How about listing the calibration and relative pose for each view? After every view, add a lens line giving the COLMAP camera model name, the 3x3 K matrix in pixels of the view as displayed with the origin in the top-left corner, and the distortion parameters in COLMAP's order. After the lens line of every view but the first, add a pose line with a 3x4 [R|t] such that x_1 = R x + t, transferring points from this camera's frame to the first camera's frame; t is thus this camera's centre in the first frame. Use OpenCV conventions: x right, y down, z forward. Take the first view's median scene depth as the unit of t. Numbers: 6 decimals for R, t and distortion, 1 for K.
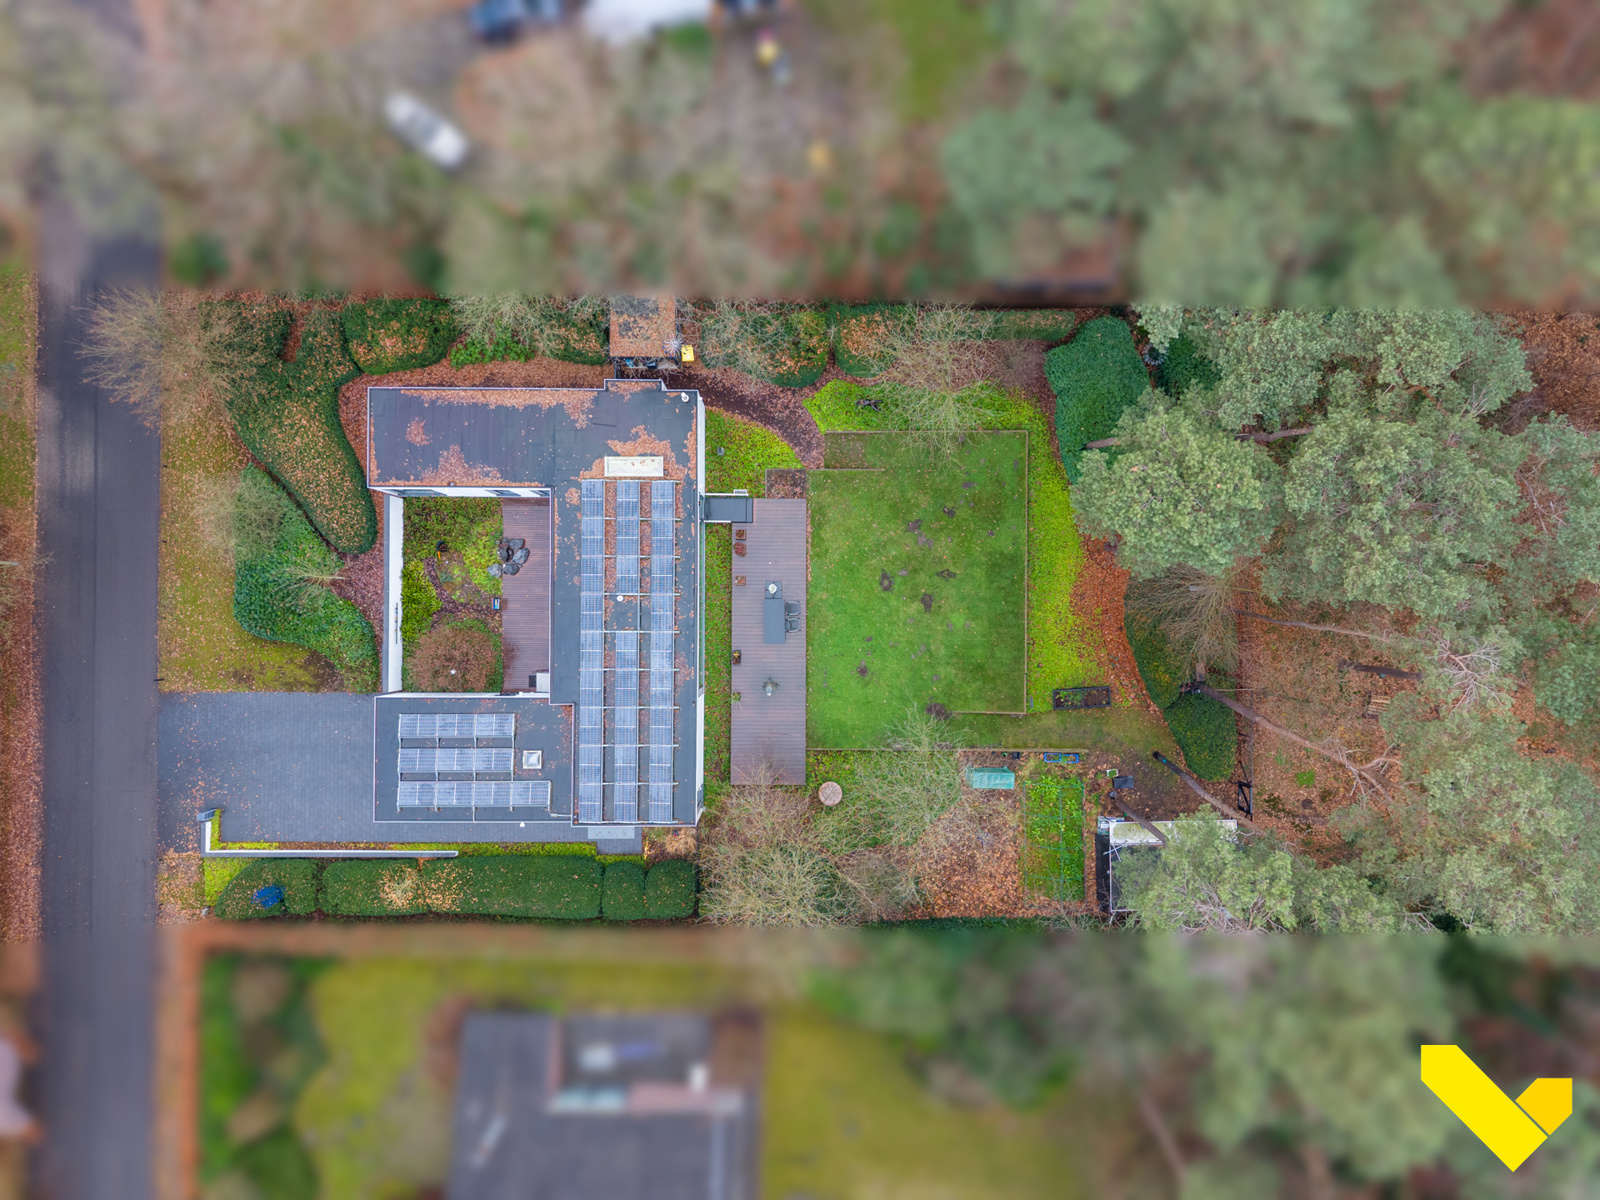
lens RADIAL K [[1114.9, 0, 801.1], [0, 1114.9, 593.2], [0, 0, 1]] dist [0.024993, -0.018897]
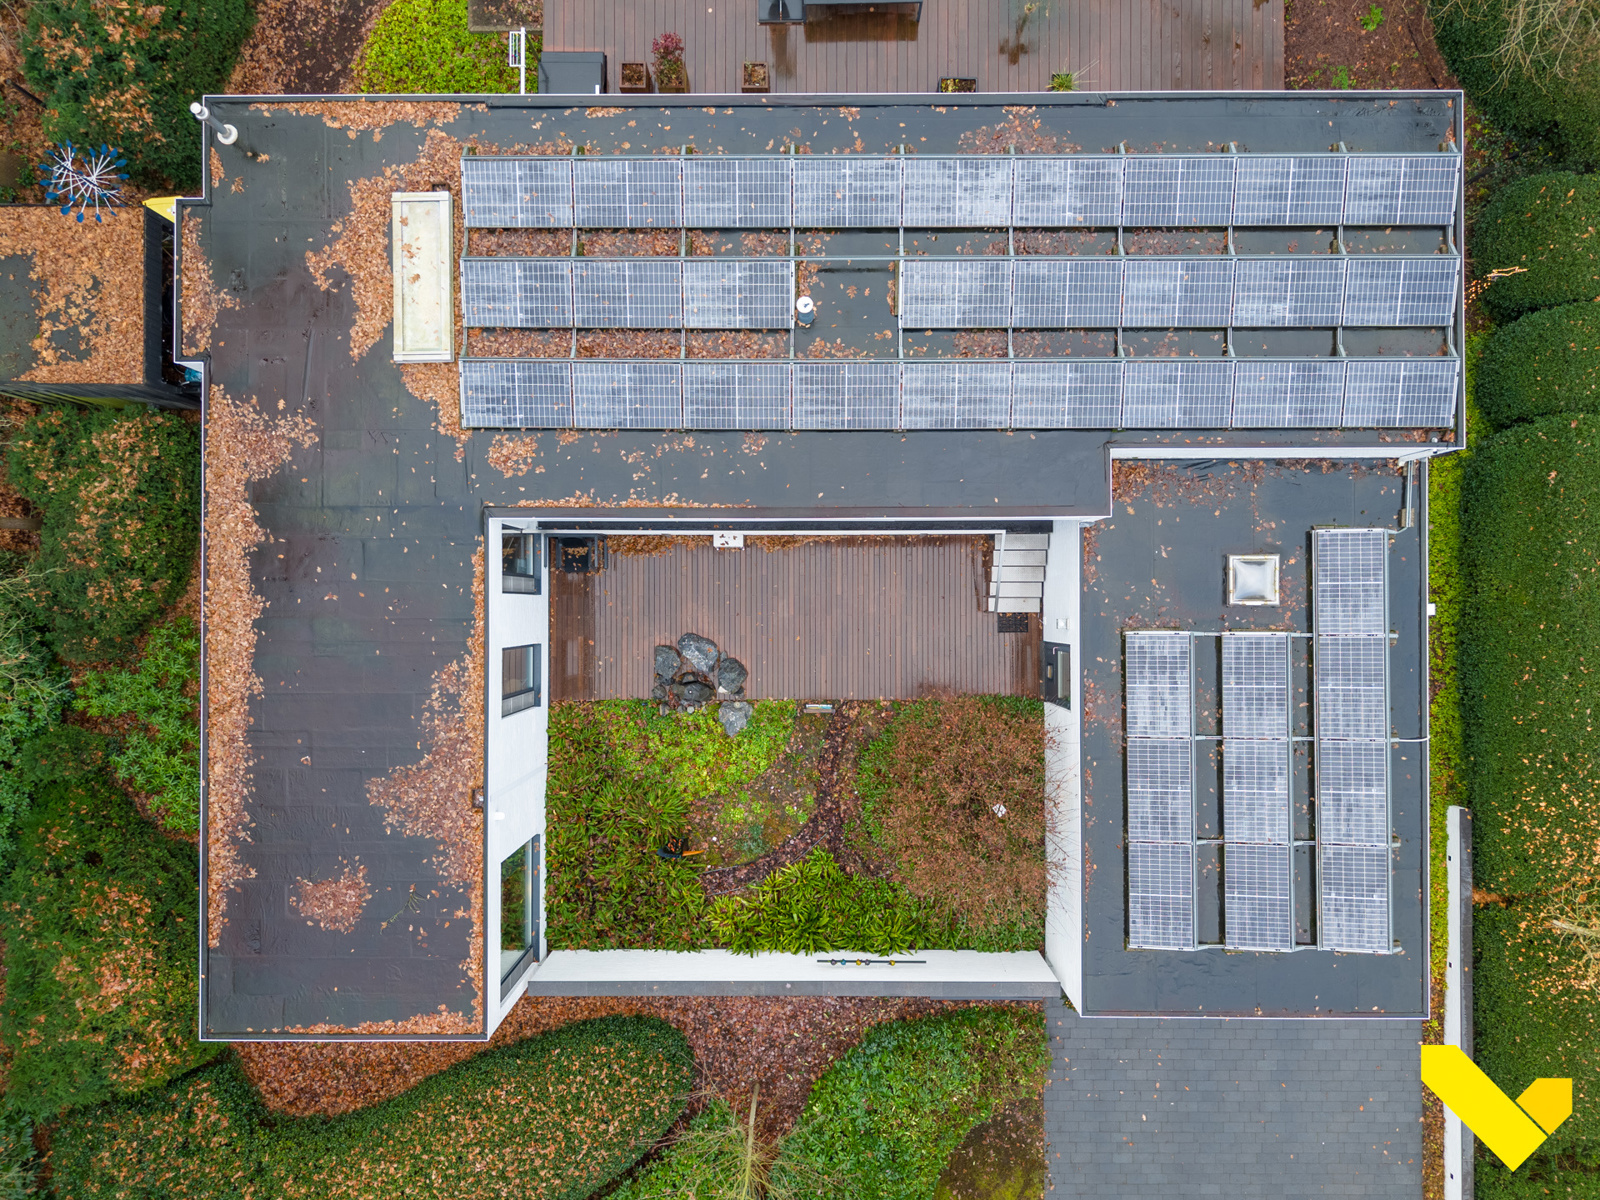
lens RADIAL K [[1114.9, 0, 806.7], [0, 1114.9, 600.5], [0, 0, 1]] dist [0.024993, -0.018897]
pose [[-0.000207, -0.999993, 0.003824, -0.248862], [0.999884, -0.000149, 0.015201, -0.000939], [-0.015200, 0.003827, 0.999877, 0.641775]]
